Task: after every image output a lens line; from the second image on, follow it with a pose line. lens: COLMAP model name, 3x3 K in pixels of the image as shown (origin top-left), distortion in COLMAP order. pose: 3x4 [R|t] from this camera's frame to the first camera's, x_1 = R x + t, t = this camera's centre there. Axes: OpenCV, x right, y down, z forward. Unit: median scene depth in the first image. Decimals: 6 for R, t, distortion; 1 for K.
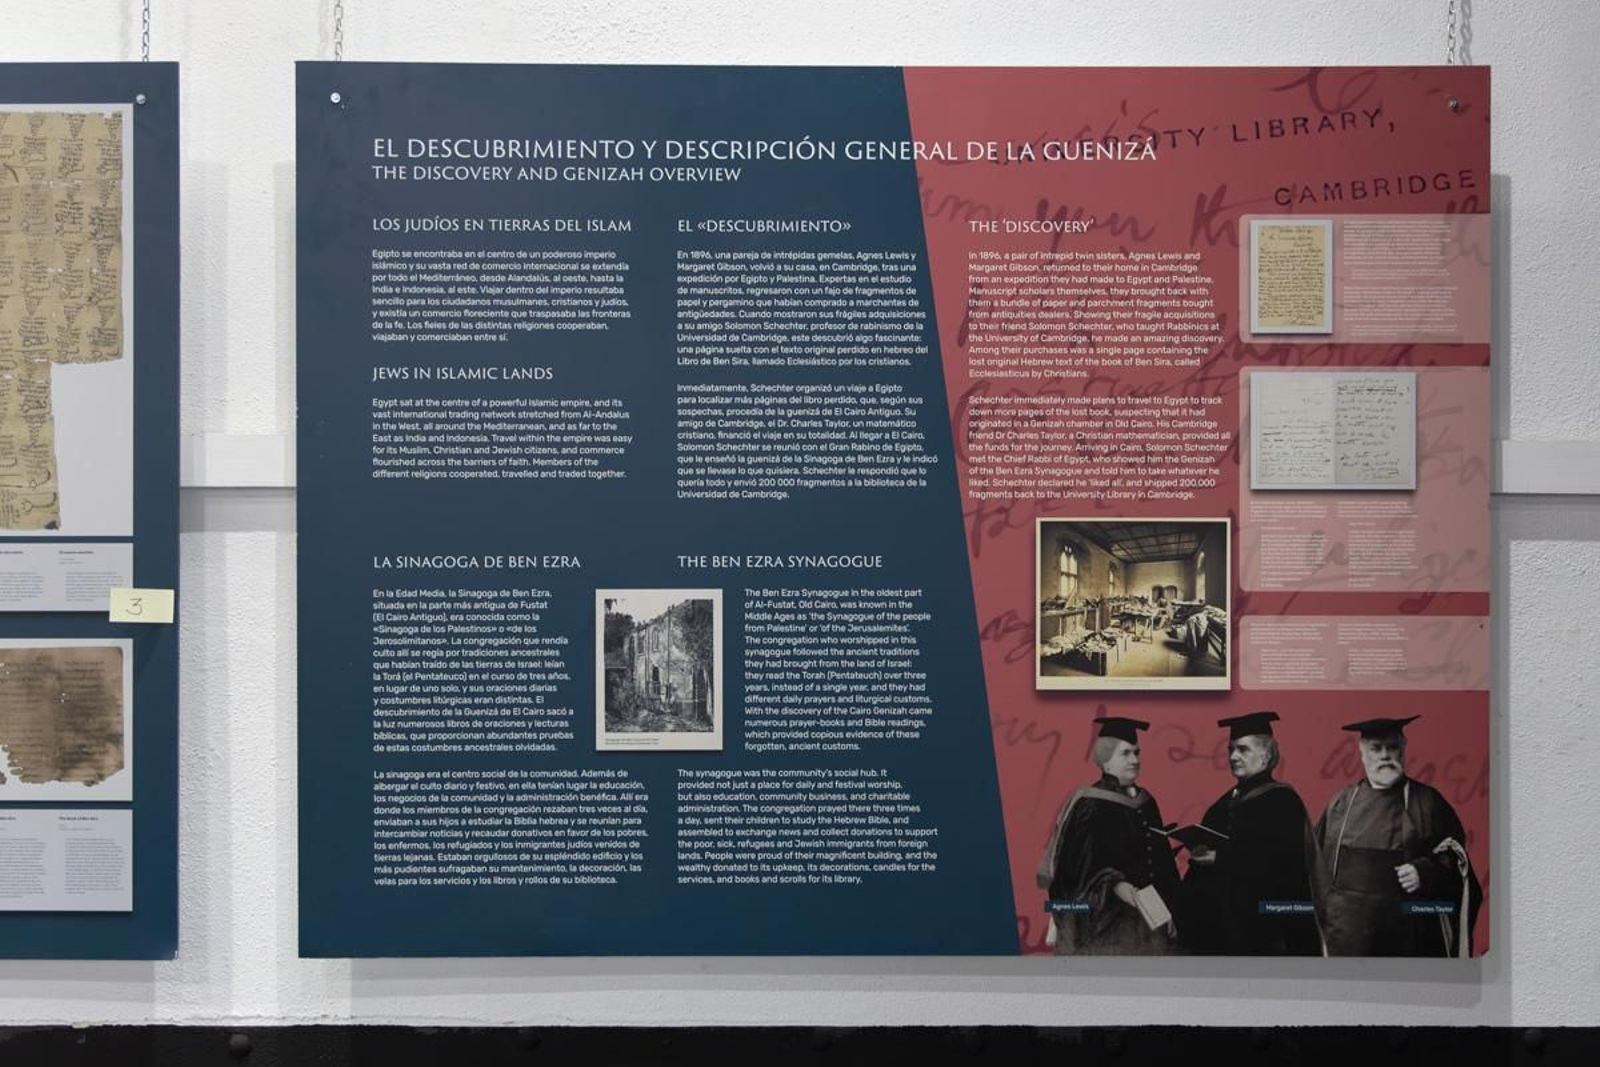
lens RADIAL K [[1204.5, 0, 801.4], [0, 1204.5, 541.6], [0, 0, 1]] dist [0.028625, 0.012022]
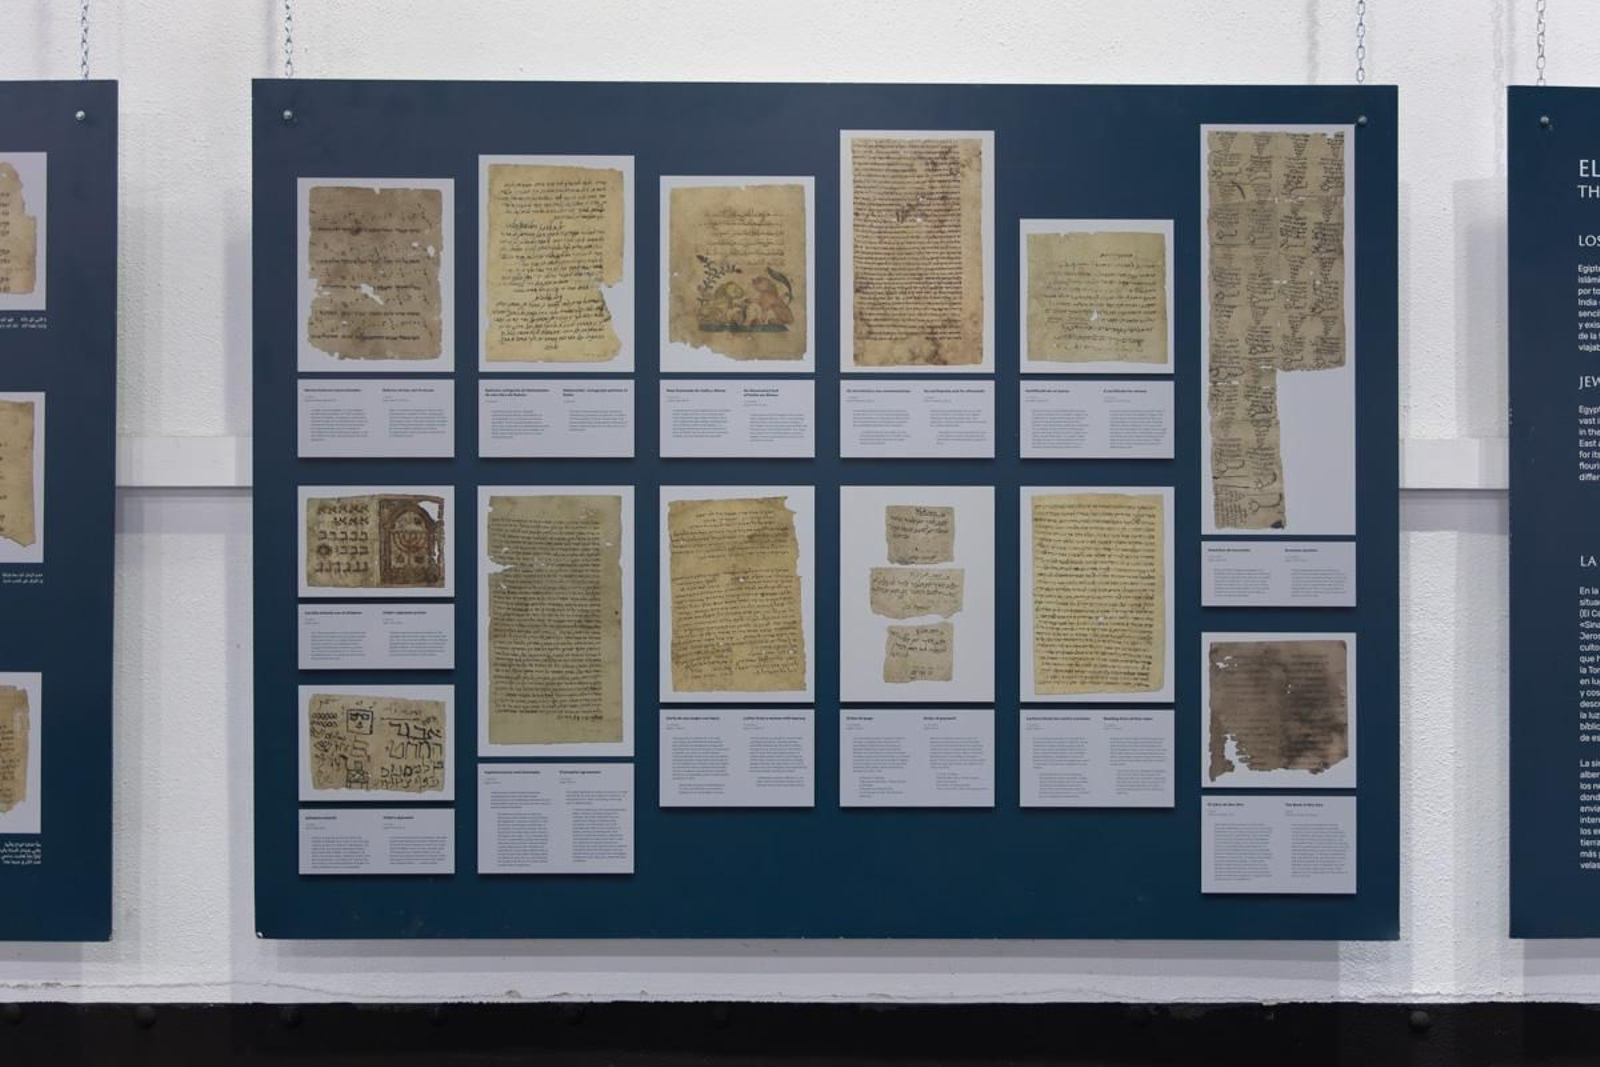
lens RADIAL K [[1204.5, 0, 796.8], [0, 1204.5, 528.2], [0, 0, 1]] dist [0.028625, 0.012022]
pose [[0.996578, 0.004766, 0.082524, -1.112900], [-0.004295, 0.999973, -0.005881, -0.002399], [-0.082550, 0.005506, 0.996572, -0.003462]]
